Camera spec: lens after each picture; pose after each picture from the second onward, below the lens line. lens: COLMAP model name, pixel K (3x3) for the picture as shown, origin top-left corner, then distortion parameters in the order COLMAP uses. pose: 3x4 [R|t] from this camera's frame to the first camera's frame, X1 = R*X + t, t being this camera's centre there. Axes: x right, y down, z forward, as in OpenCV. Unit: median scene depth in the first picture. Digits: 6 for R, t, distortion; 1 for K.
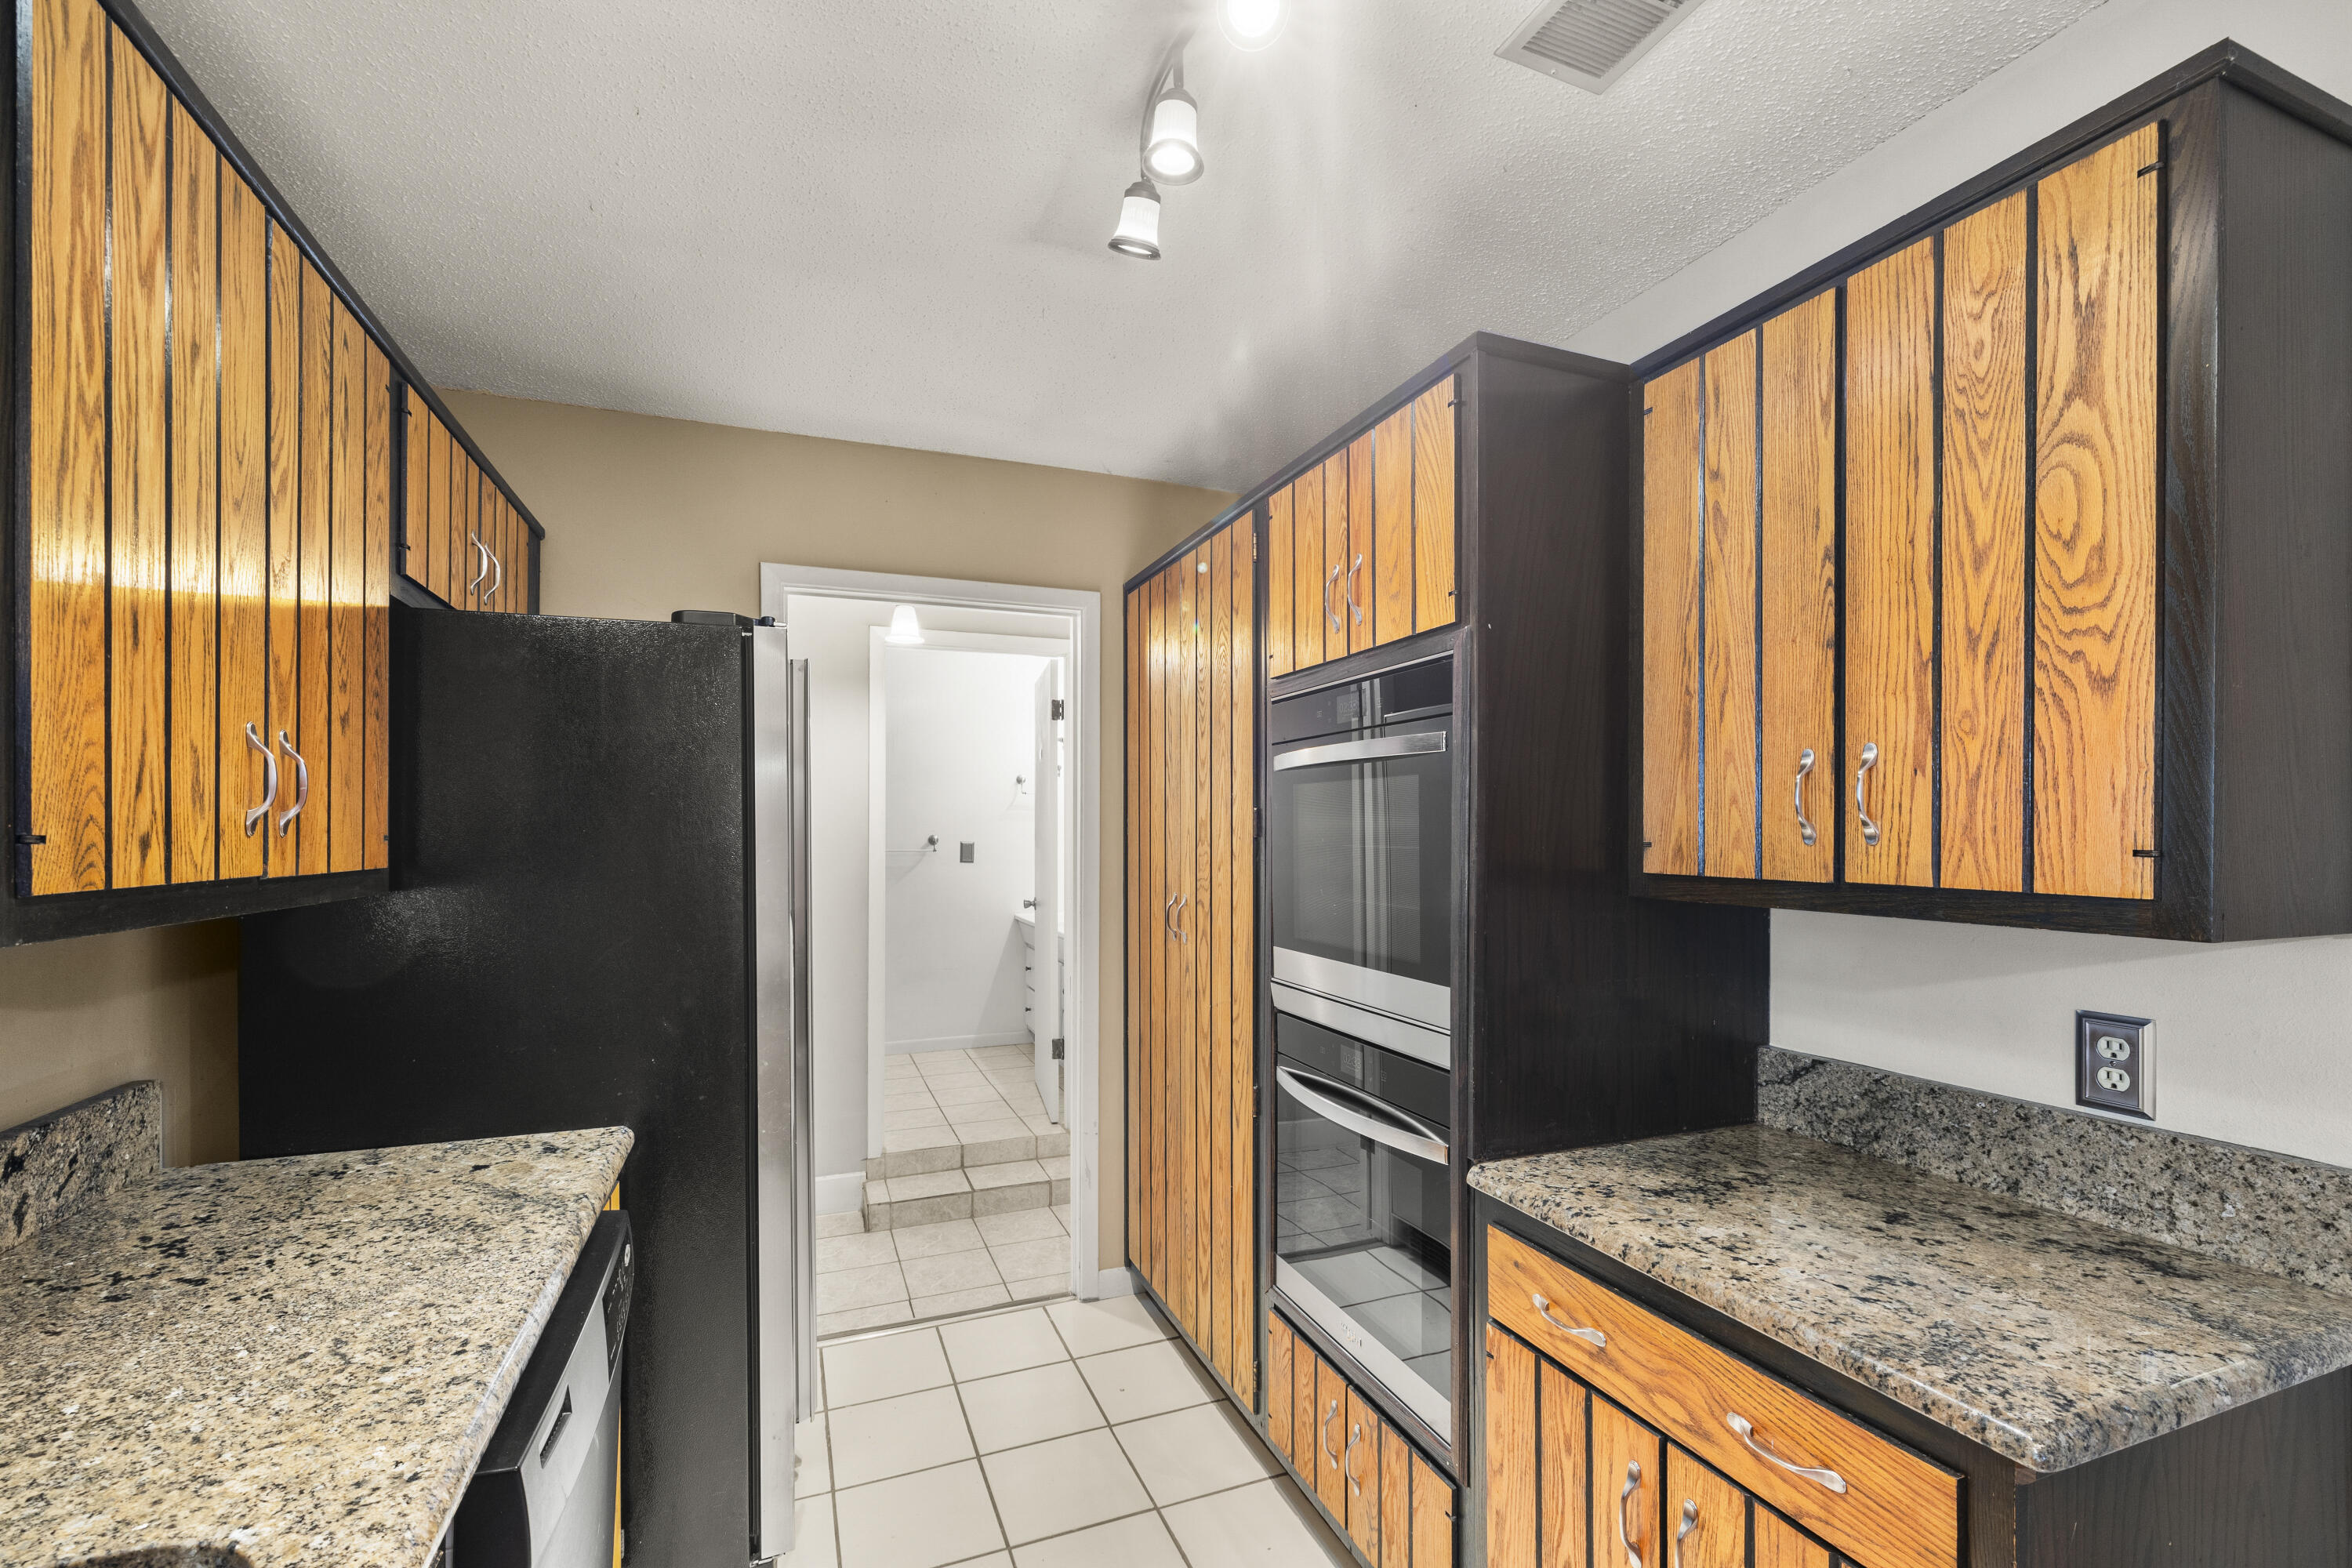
lens RADIAL K [[985.0, 0, 1152.4], [0, 985.0, 819.9], [0, 0, 1]] dist [-0.000075, 0.000109]
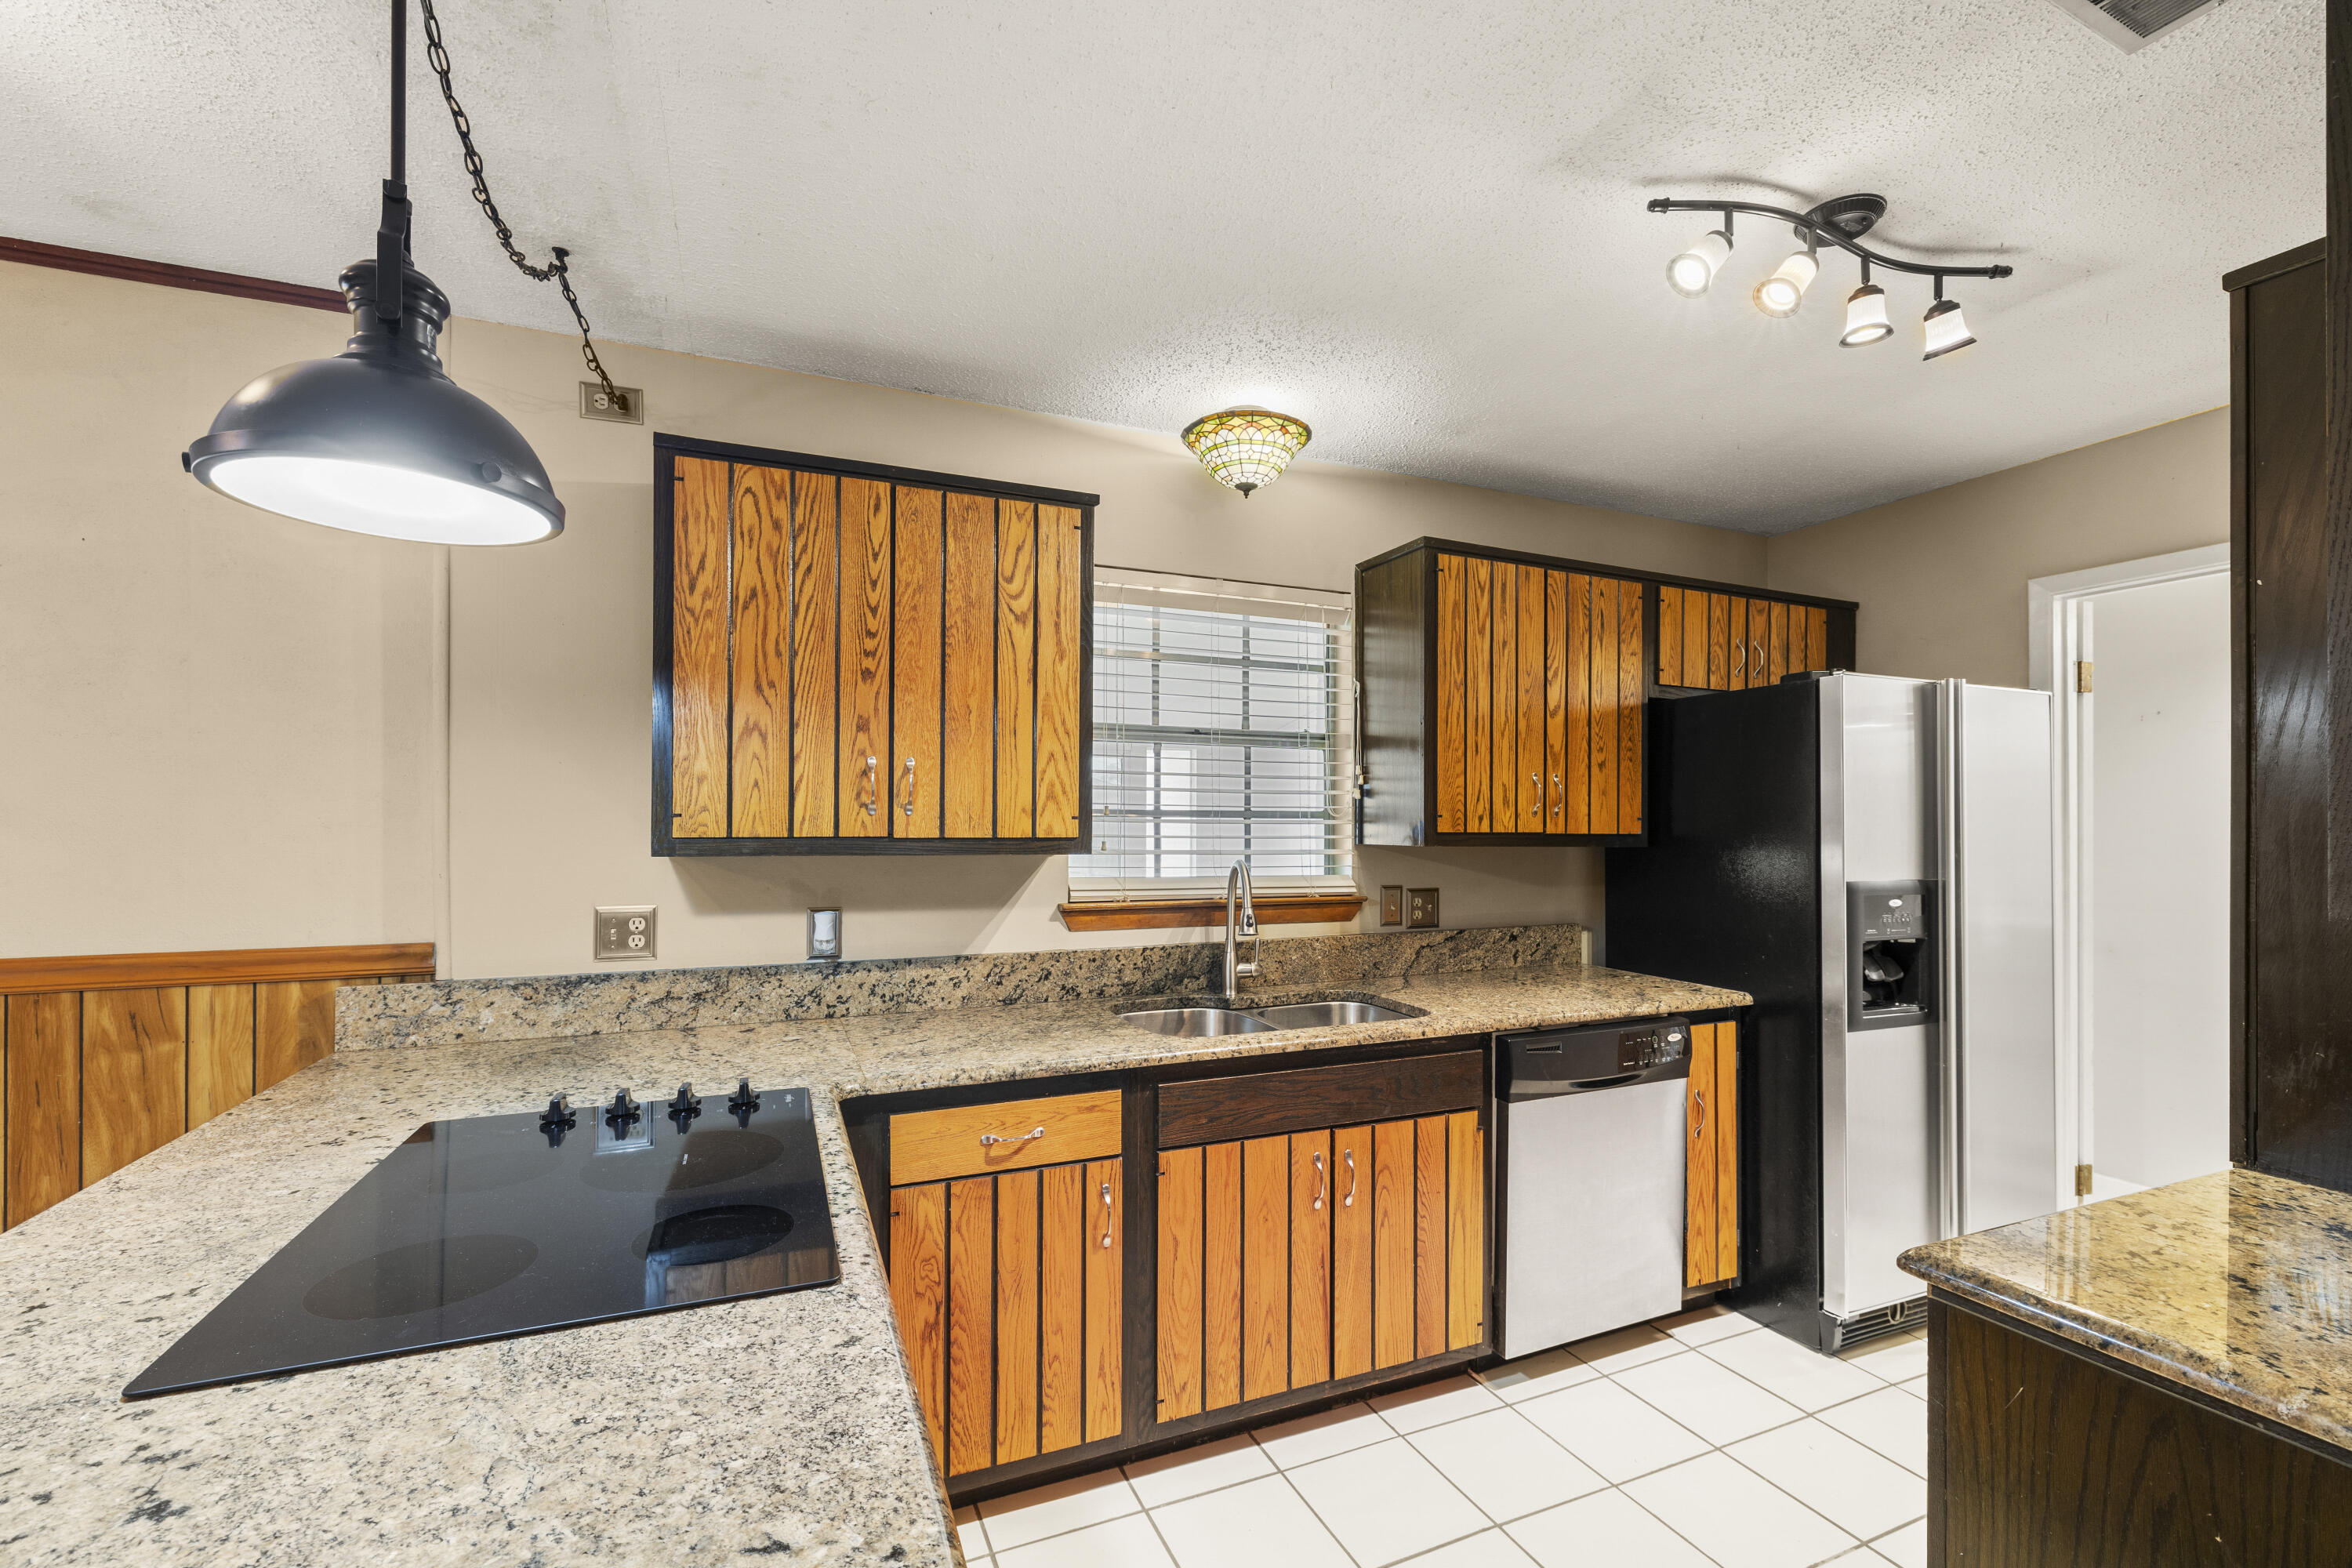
lens RADIAL K [[985.0, 0, 1171.8], [0, 985.0, 809.1], [0, 0, 1]] dist [-0.000075, 0.000109]
pose [[0.040287, -0.010880, -0.999129, 1.367814], [0.003217, 0.999937, -0.010759, 0.017777], [0.999183, -0.002780, 0.040319, -0.049781]]
